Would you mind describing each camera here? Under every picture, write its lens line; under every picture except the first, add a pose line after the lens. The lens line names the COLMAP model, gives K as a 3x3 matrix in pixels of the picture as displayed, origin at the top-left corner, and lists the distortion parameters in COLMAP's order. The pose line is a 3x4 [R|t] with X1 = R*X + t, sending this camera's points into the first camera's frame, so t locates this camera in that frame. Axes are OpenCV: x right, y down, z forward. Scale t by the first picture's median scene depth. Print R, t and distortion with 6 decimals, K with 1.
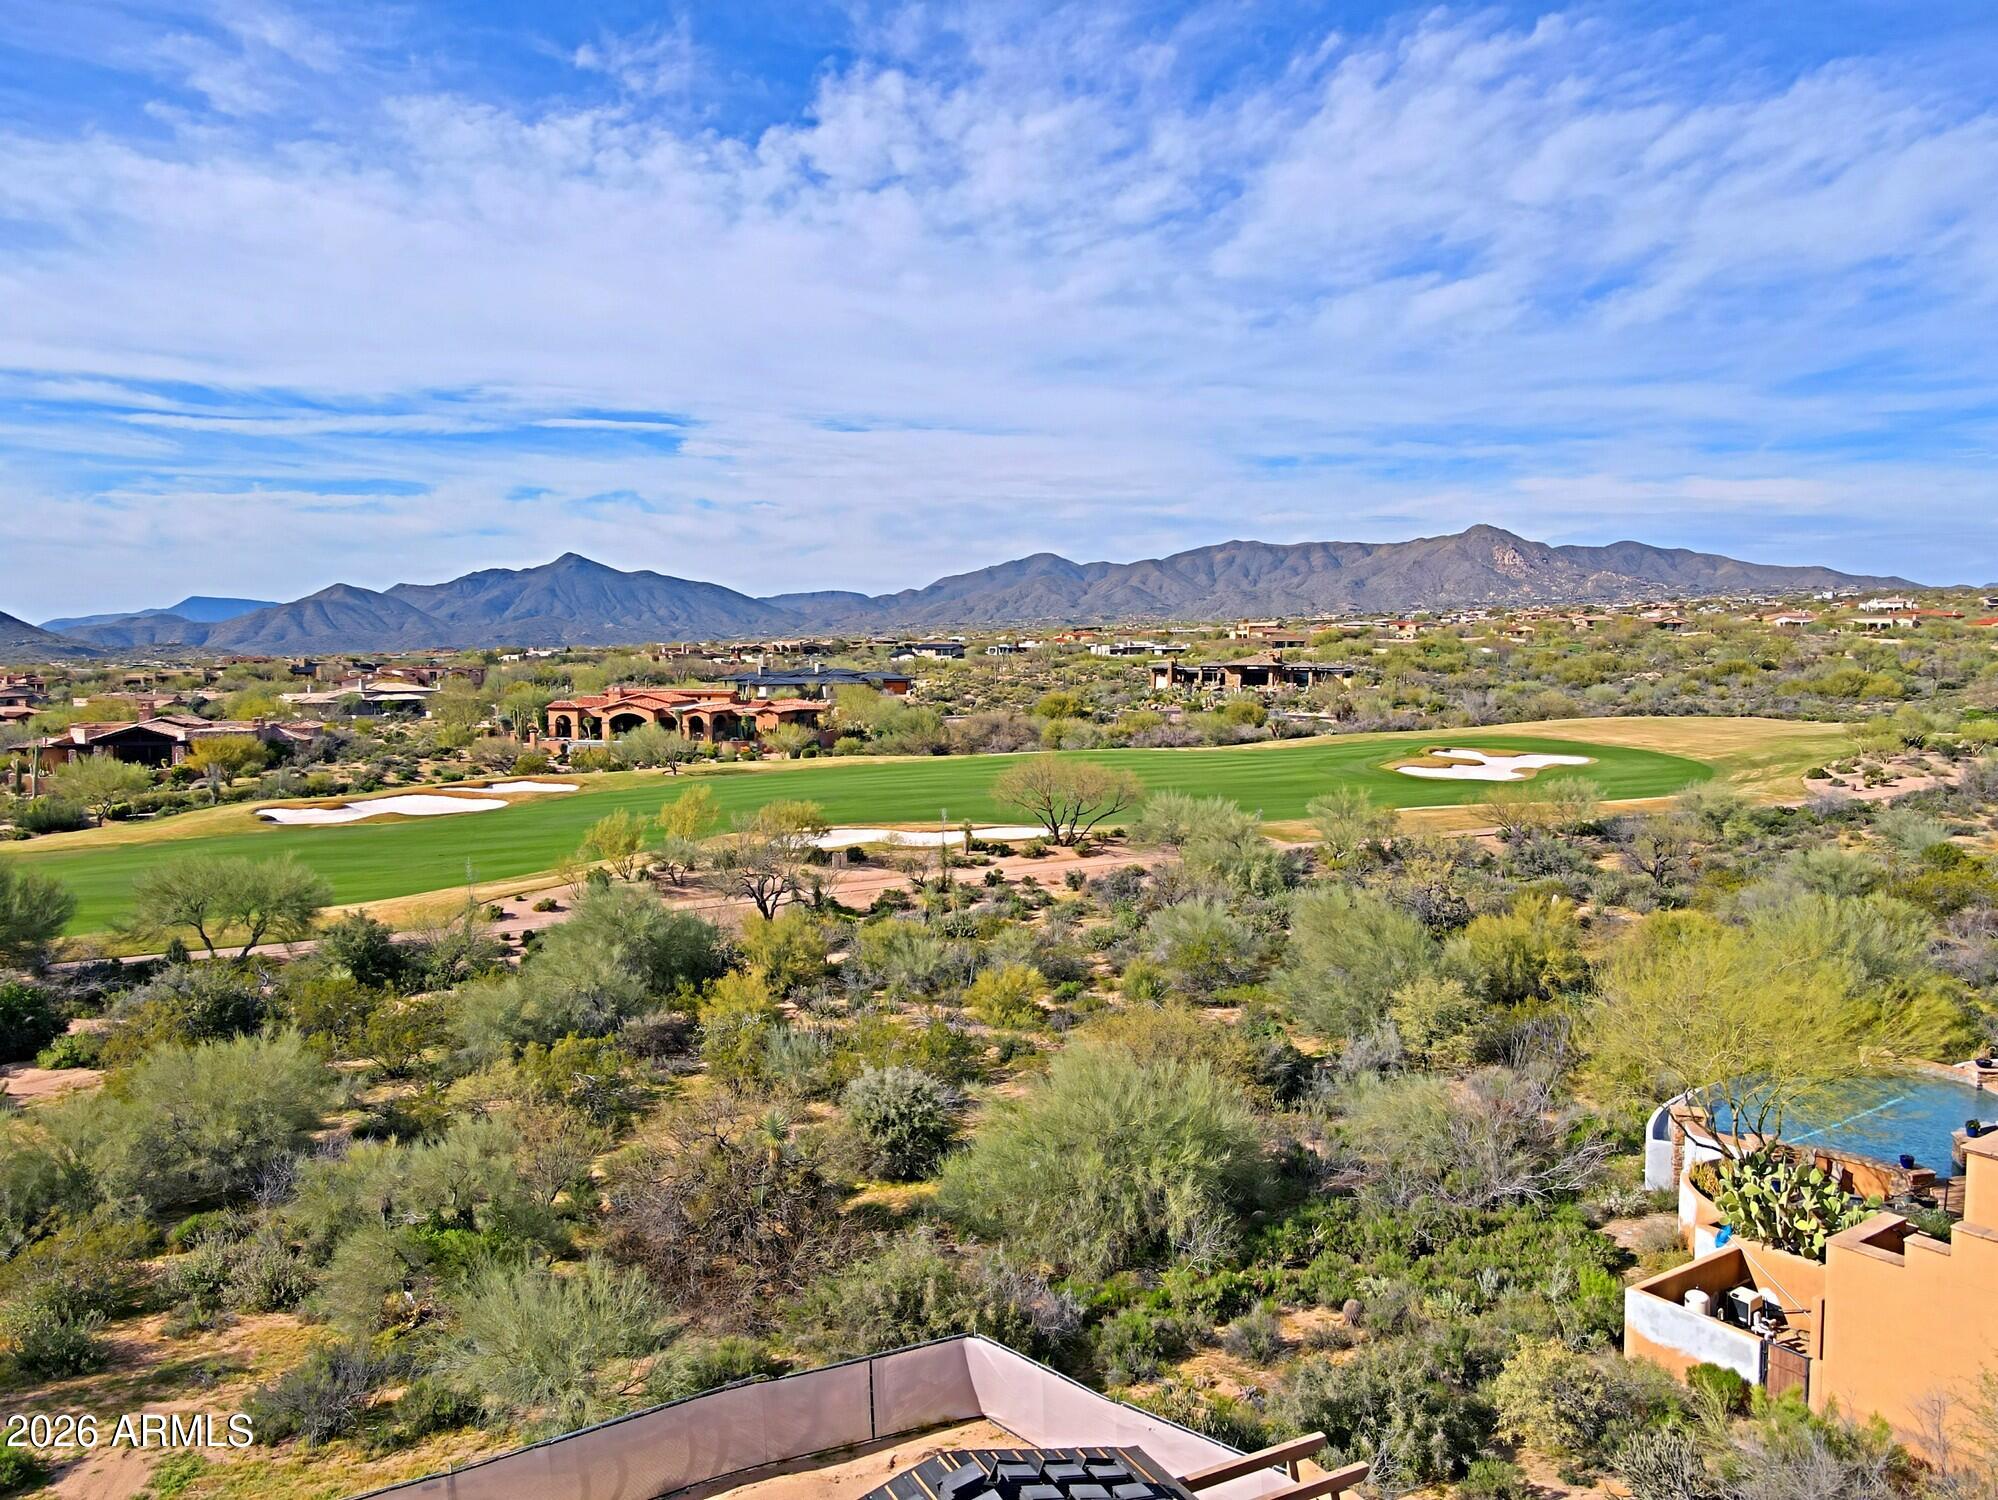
lens RADIAL K [[1465.3, 0, 1004.9], [0, 1465.3, 734.1], [0, 0, 1]] dist [0.006330, 0.022953]
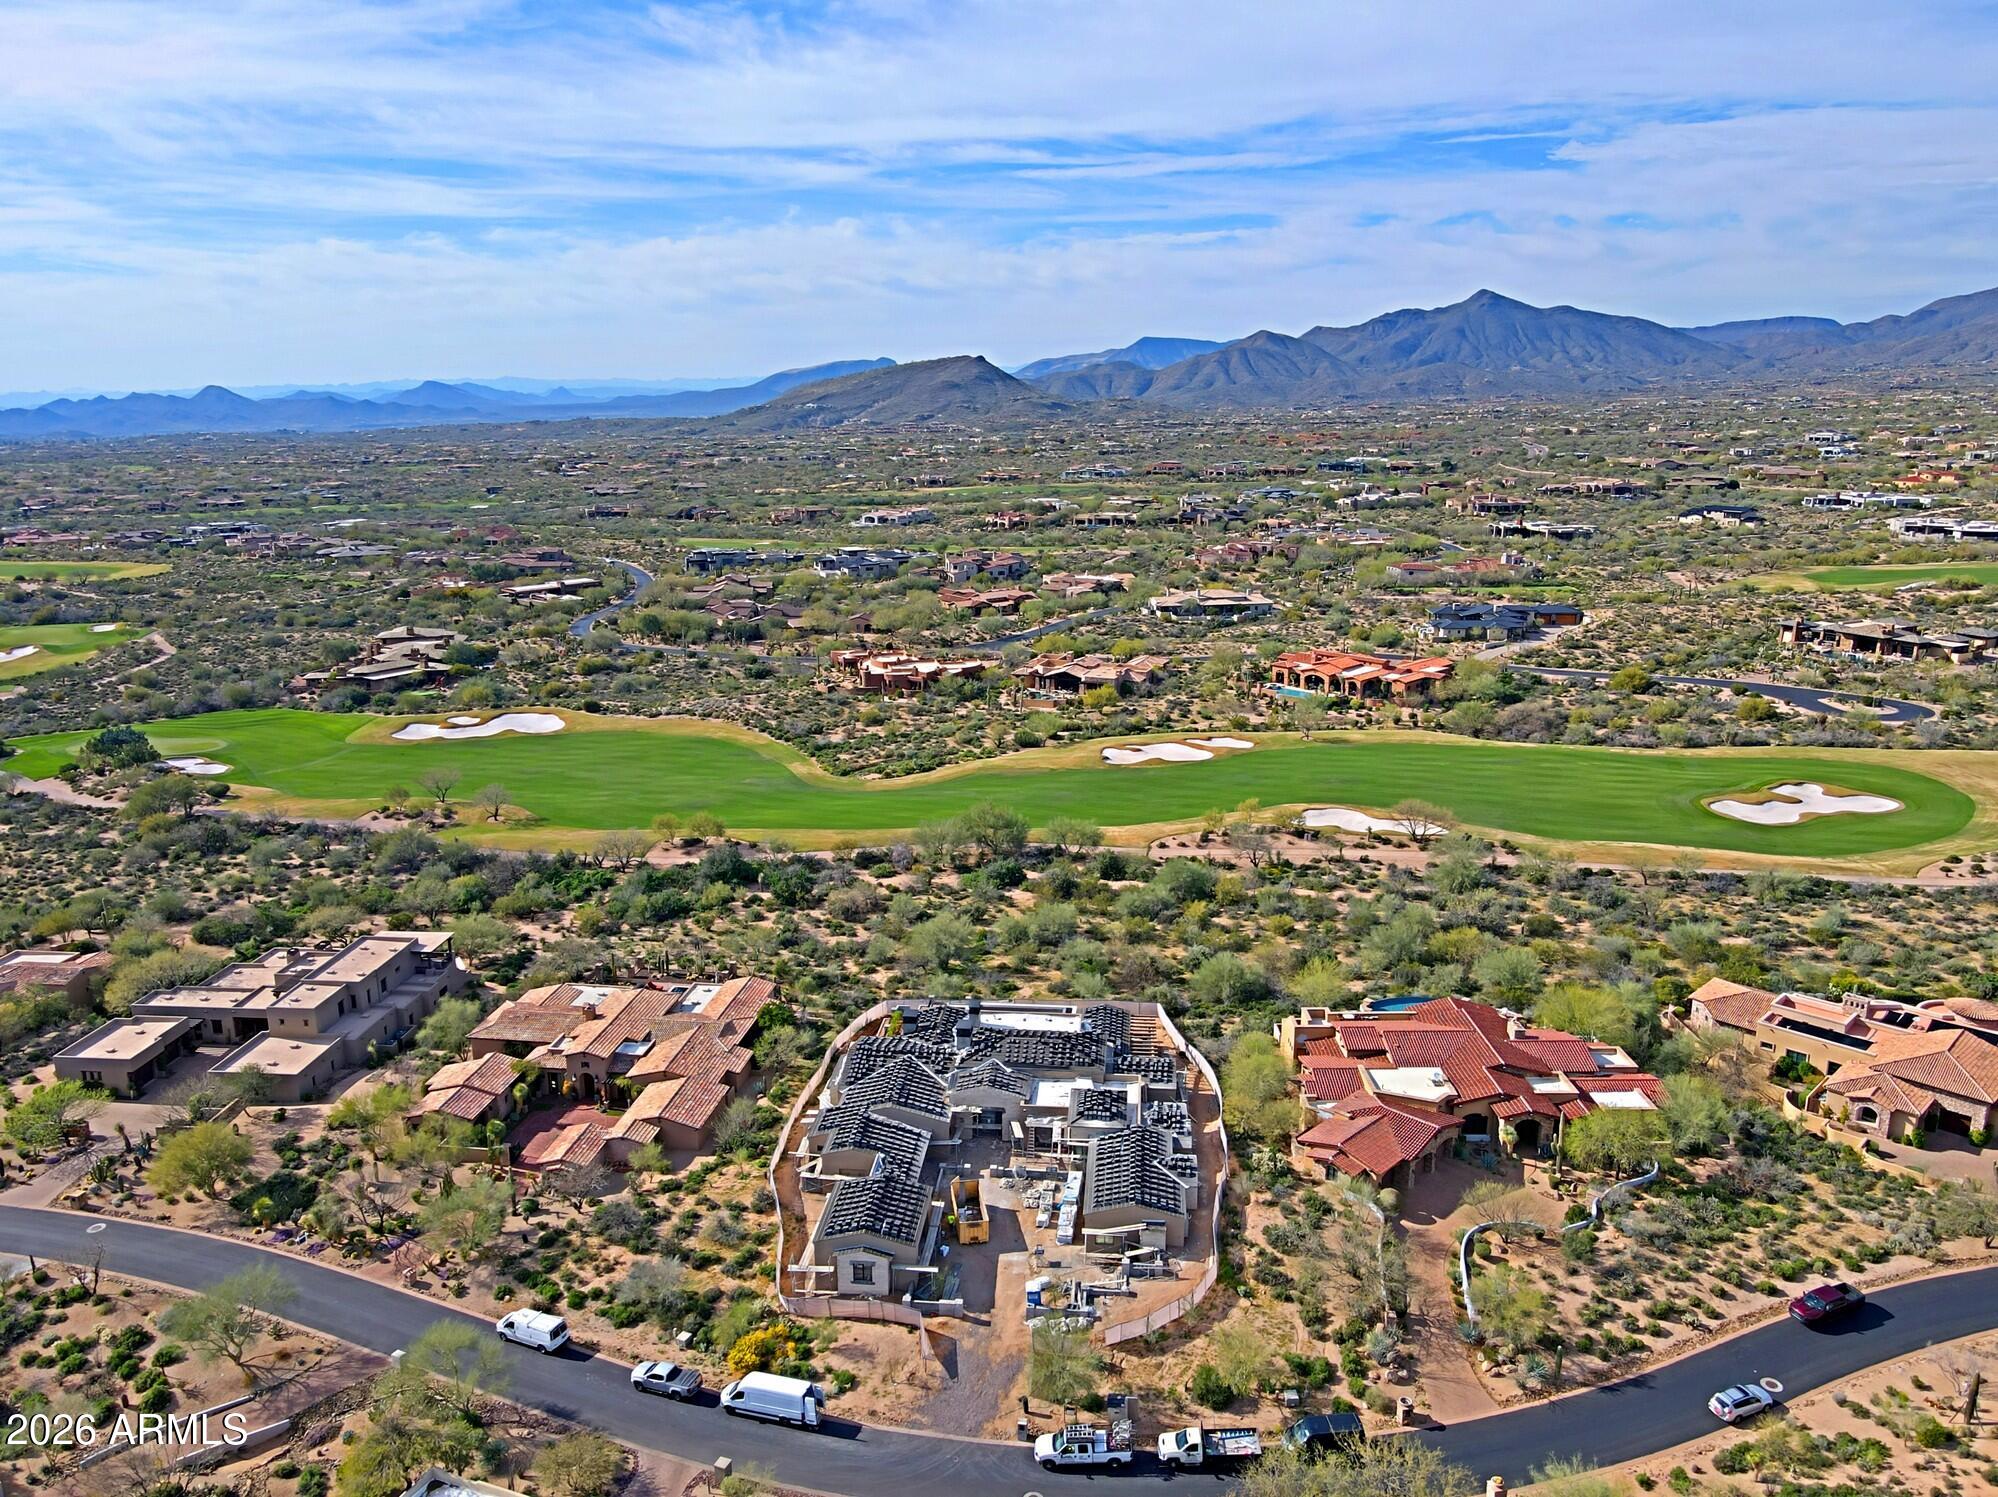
lens RADIAL K [[1465.3, 0, 1008.3], [0, 1465.3, 756.2], [0, 0, 1]] dist [0.006330, 0.022953]
pose [[0.829457, 0.138654, -0.541088, 0.980772], [-0.031723, 0.978831, 0.202196, -0.660836], [0.557669, -0.150548, 0.816297, -1.522923]]
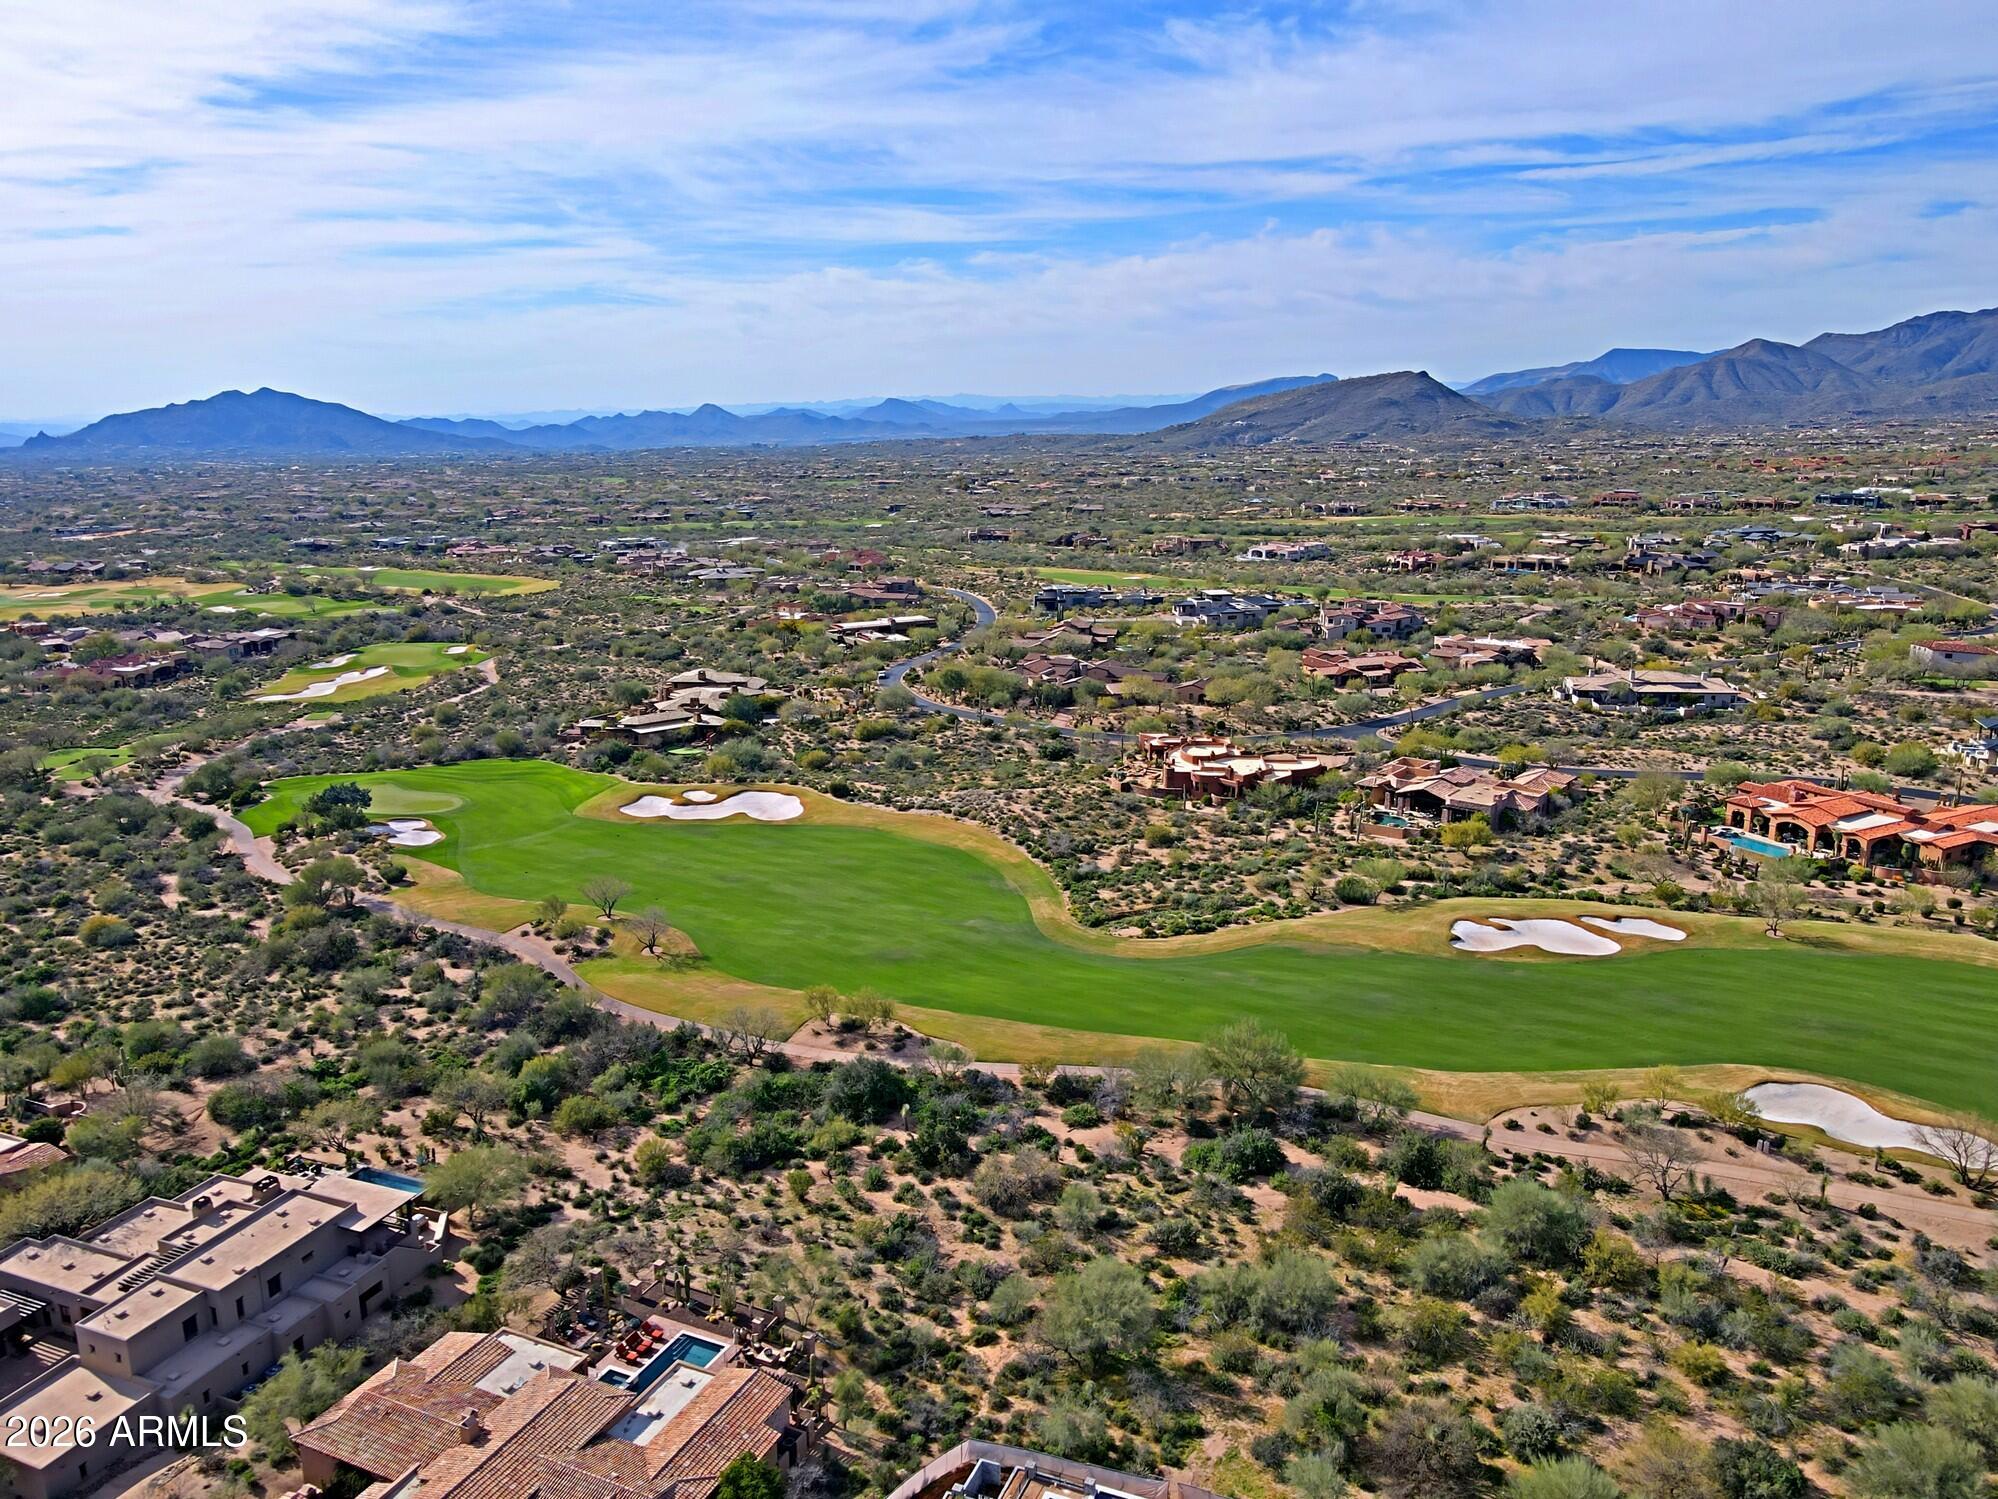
lens RADIAL K [[1465.3, 0, 1006.5], [0, 1465.3, 755.6], [0, 0, 1]] dist [0.006330, 0.022953]
pose [[0.634154, 0.182626, -0.751330, 0.575619], [-0.042322, 0.978448, 0.202110, -0.732218], [0.772048, -0.096371, 0.628216, -0.583885]]
